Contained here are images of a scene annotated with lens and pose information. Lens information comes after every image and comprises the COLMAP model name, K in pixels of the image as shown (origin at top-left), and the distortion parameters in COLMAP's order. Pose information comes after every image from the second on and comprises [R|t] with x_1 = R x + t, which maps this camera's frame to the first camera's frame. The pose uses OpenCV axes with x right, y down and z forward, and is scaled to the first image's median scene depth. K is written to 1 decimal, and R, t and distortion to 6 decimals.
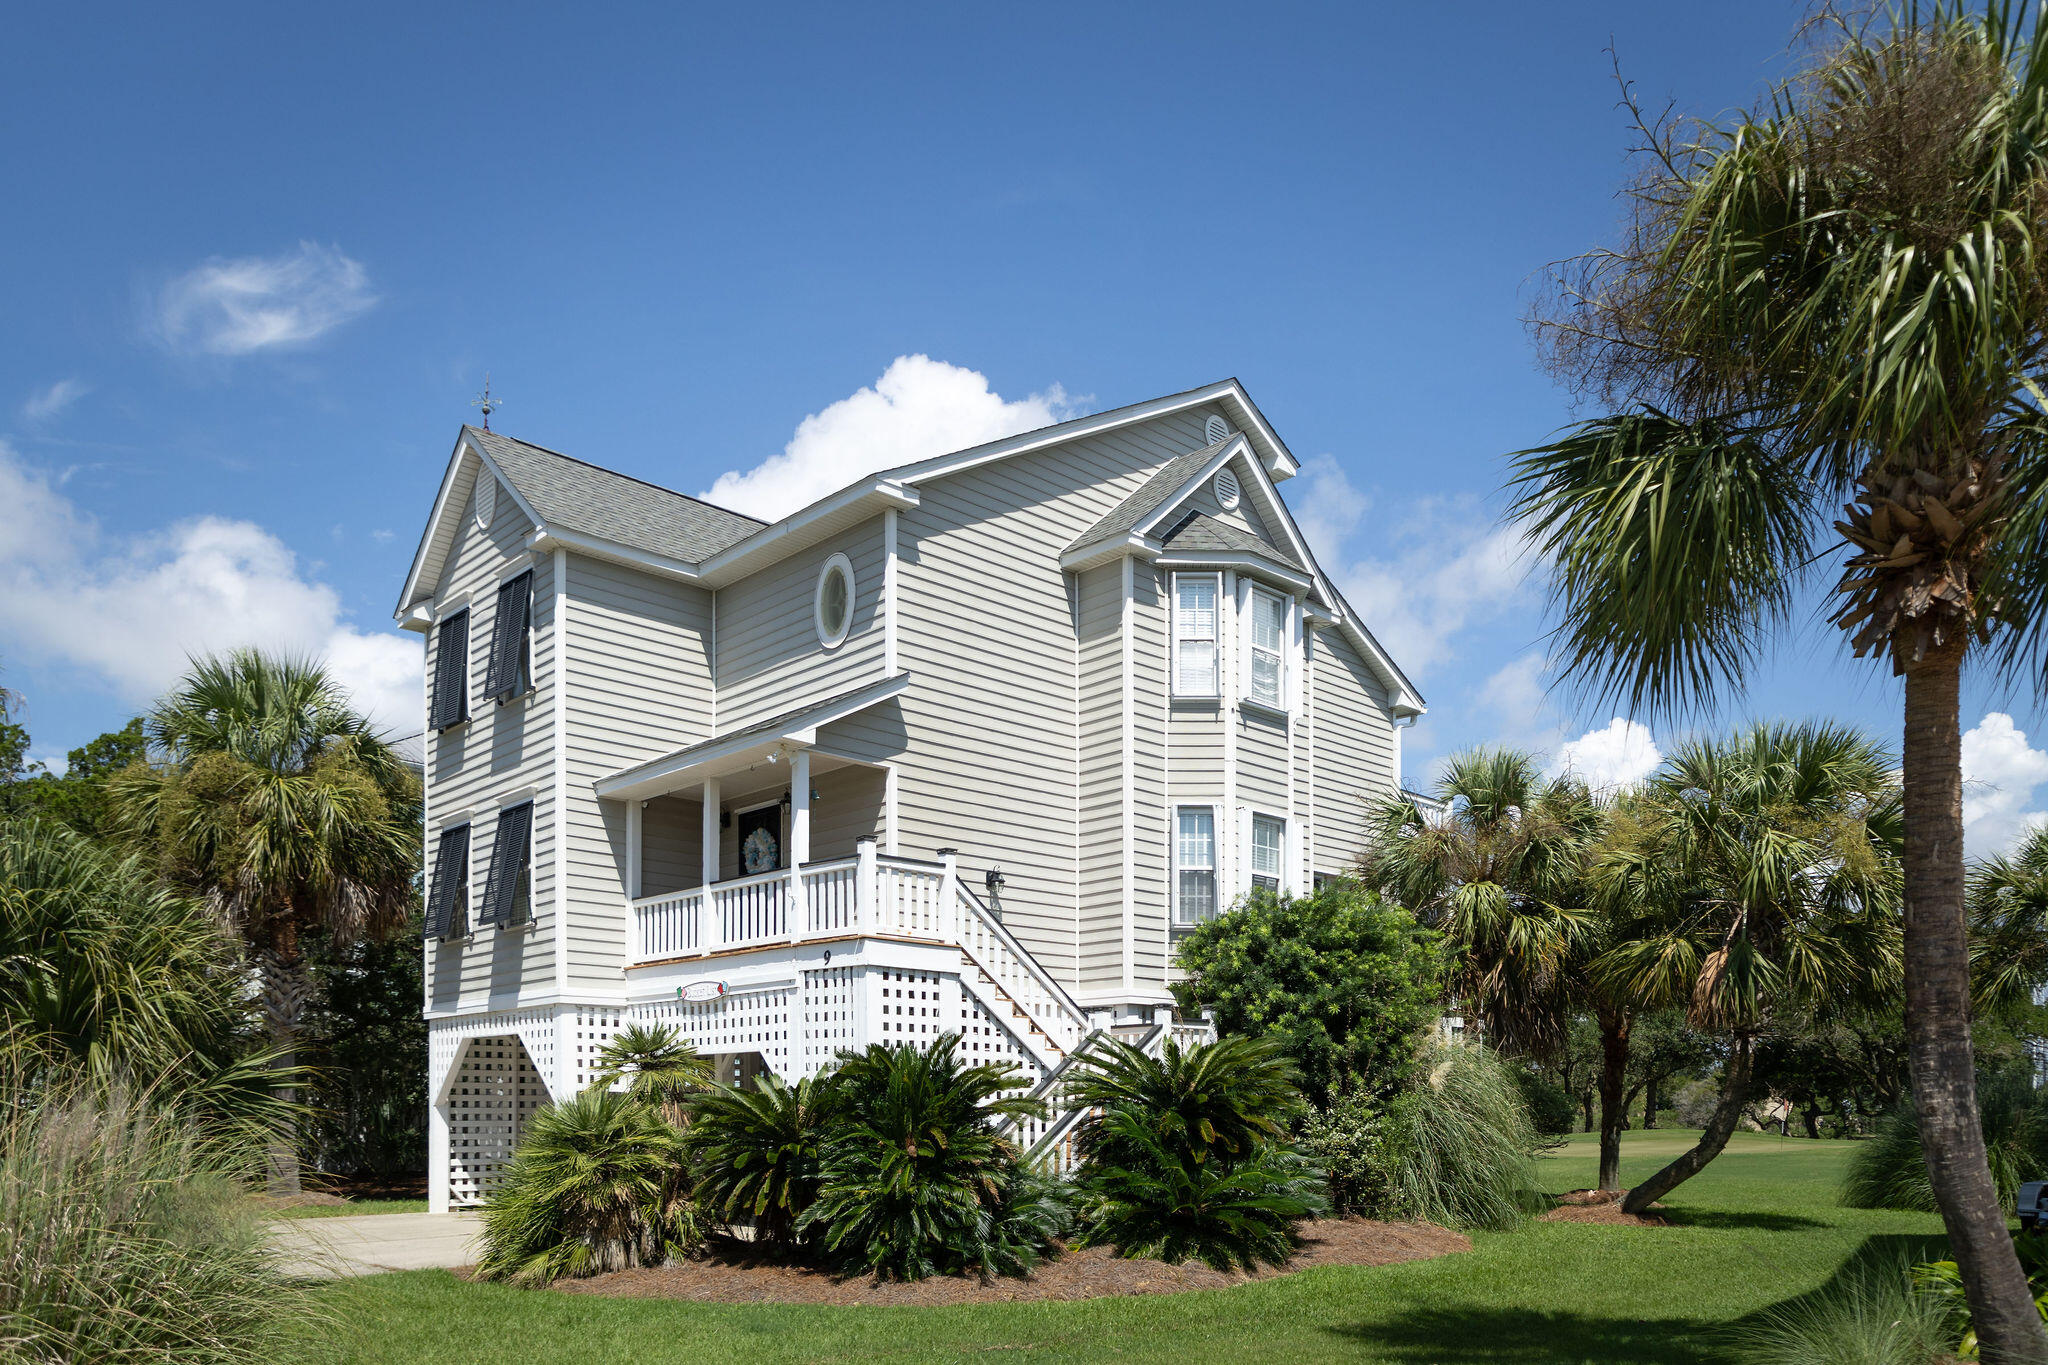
lens RADIAL K [[1504.1, 0, 1076.5], [0, 1504.1, 1070.6], [0, 0, 1]] dist [-0.000727, 0.009049]
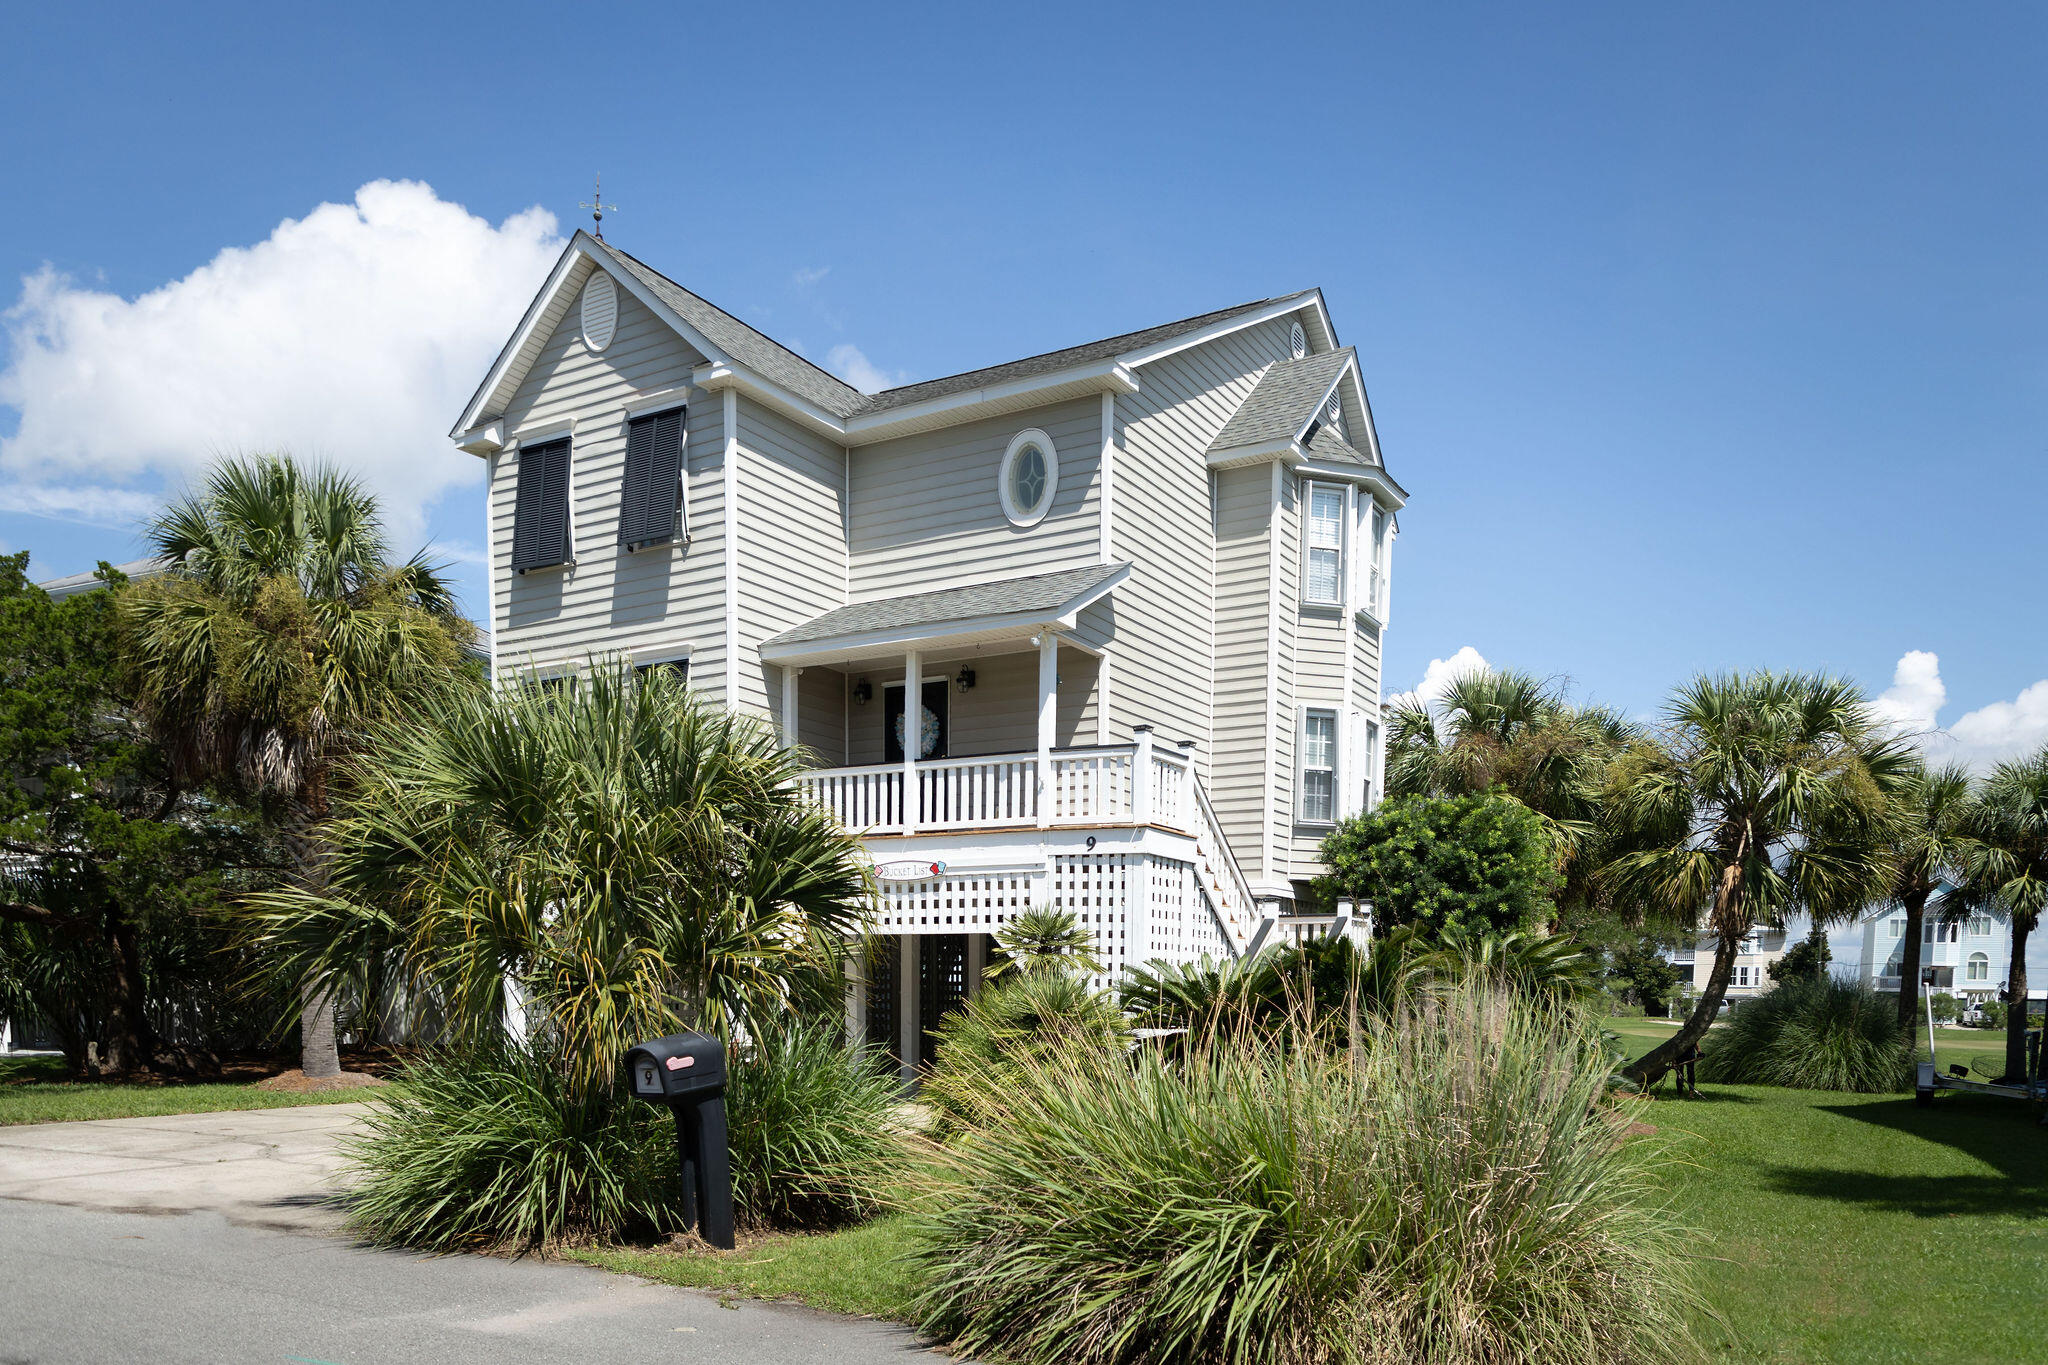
lens RADIAL K [[1504.1, 0, 1076.5], [0, 1504.1, 1070.6], [0, 0, 1]] dist [-0.000727, 0.009049]
pose [[0.963294, -0.000957, 0.268446, -0.375002], [-0.020429, 0.996833, 0.076860, -0.000008], [-0.267669, -0.079523, 0.960224, 0.008570]]
